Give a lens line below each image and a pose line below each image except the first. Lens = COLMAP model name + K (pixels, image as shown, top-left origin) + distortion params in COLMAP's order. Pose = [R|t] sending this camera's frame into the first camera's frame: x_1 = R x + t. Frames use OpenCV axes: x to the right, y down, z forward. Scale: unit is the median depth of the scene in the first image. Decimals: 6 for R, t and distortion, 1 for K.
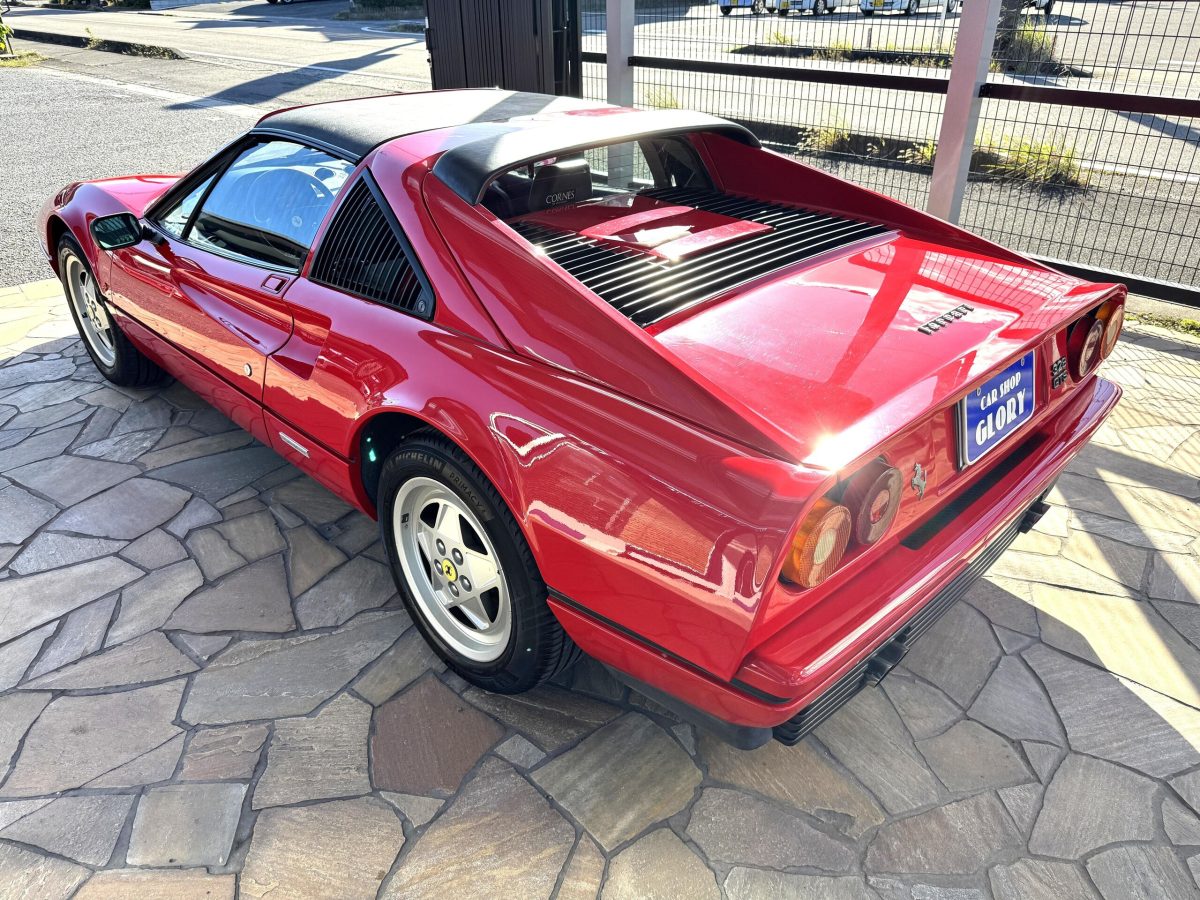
lens RADIAL K [[868.3, 0, 601.5], [0, 868.3, 447.9], [0, 0, 1]] dist [-0.000727, 0.000347]
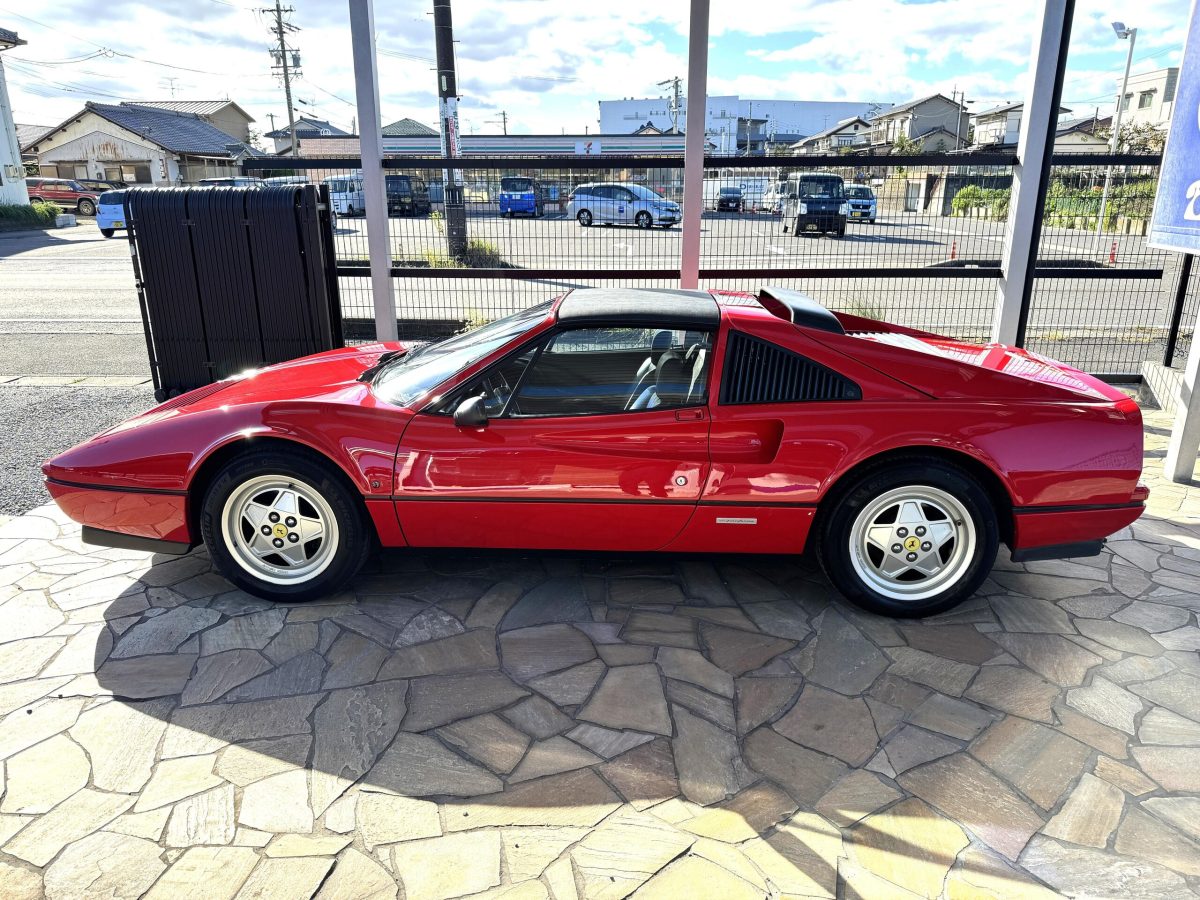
lens RADIAL K [[847.6, 0, 599.0], [0, 847.6, 453.2], [0, 0, 1]] dist [0.040971, -0.002653]
pose [[0.727876, -0.191133, 0.658532, -0.891454], [0.325824, 0.941429, -0.086892, -0.037824], [-0.603353, 0.277813, 0.747519, 0.055288]]
